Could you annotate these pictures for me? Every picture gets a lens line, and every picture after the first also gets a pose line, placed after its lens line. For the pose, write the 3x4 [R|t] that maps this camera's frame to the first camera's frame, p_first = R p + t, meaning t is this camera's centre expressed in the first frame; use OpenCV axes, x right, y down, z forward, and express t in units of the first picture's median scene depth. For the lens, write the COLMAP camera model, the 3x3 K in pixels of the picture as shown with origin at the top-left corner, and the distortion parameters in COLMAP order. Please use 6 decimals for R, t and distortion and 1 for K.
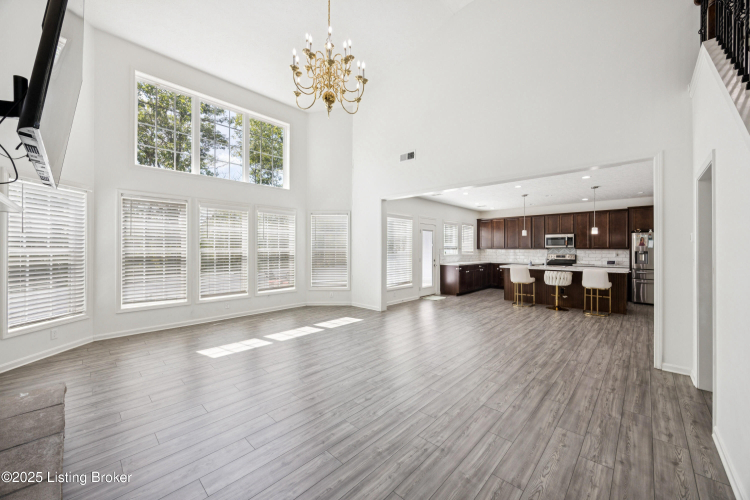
lens RADIAL K [[283.1, 0, 379.3], [0, 283.1, 249.9], [0, 0, 1]] dist [-0.004311, 0.000010]
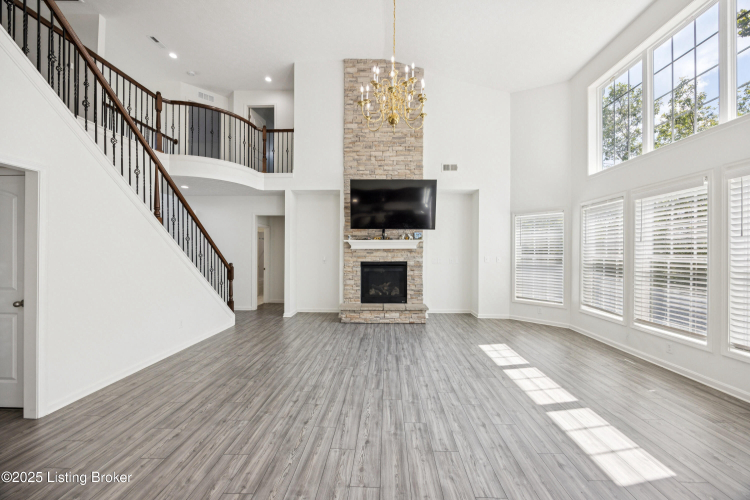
lens RADIAL K [[283.1, 0, 378.3], [0, 283.1, 253.8], [0, 0, 1]] dist [-0.004311, 0.000010]
pose [[-0.750311, -0.002910, -0.661078, 0.300129], [-0.009207, 0.999939, 0.006049, -0.006712], [0.661021, 0.010625, -0.750293, 0.893819]]
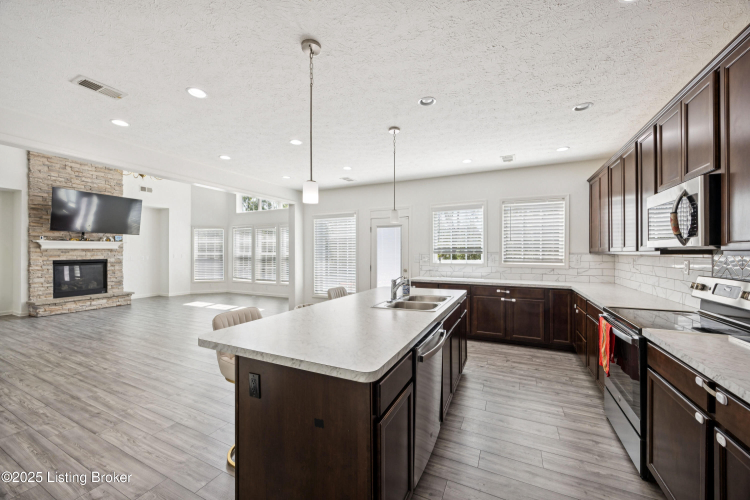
lens RADIAL K [[283.1, 0, 376.3], [0, 283.1, 250.4], [0, 0, 1]] dist [-0.004311, 0.000010]
pose [[0.302387, -0.006930, -0.953160, 1.047311], [-0.002573, 0.999964, -0.008087, -0.004891], [0.953182, 0.004898, 0.302358, 0.954409]]
